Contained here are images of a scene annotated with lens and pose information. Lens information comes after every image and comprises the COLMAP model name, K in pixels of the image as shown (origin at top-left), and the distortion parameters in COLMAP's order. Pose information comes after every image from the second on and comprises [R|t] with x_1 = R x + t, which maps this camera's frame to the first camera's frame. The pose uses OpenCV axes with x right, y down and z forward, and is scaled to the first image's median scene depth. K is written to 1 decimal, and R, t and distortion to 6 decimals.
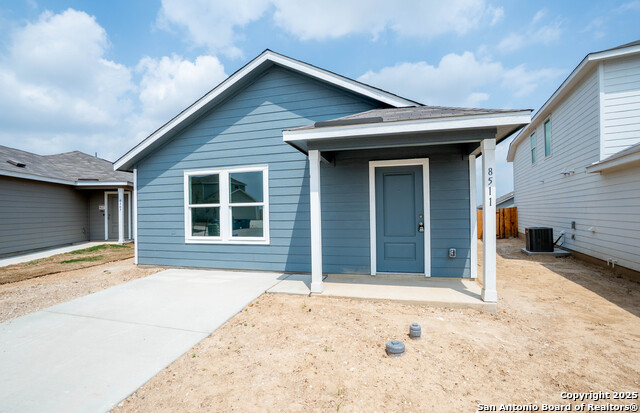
lens RADIAL K [[276.2, 0, 346.6], [0, 276.2, 211.6], [0, 0, 1]] dist [-0.034485, 0.002097]
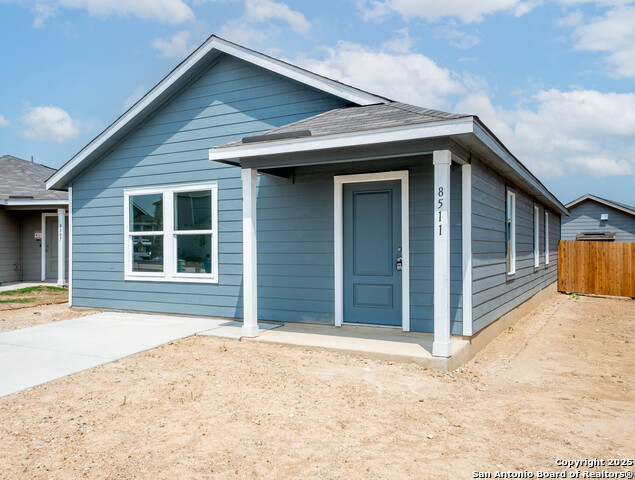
lens RADIAL K [[504.8, 0, 317.5], [0, 504.8, 243.7], [0, 0, 1]] dist [0.033827, -0.021306]
pose [[0.970016, 0.008904, -0.242878, 0.366494], [-0.009599, 0.999953, -0.001678, 0.006670], [0.242851, 0.003959, 0.970055, -0.352146]]
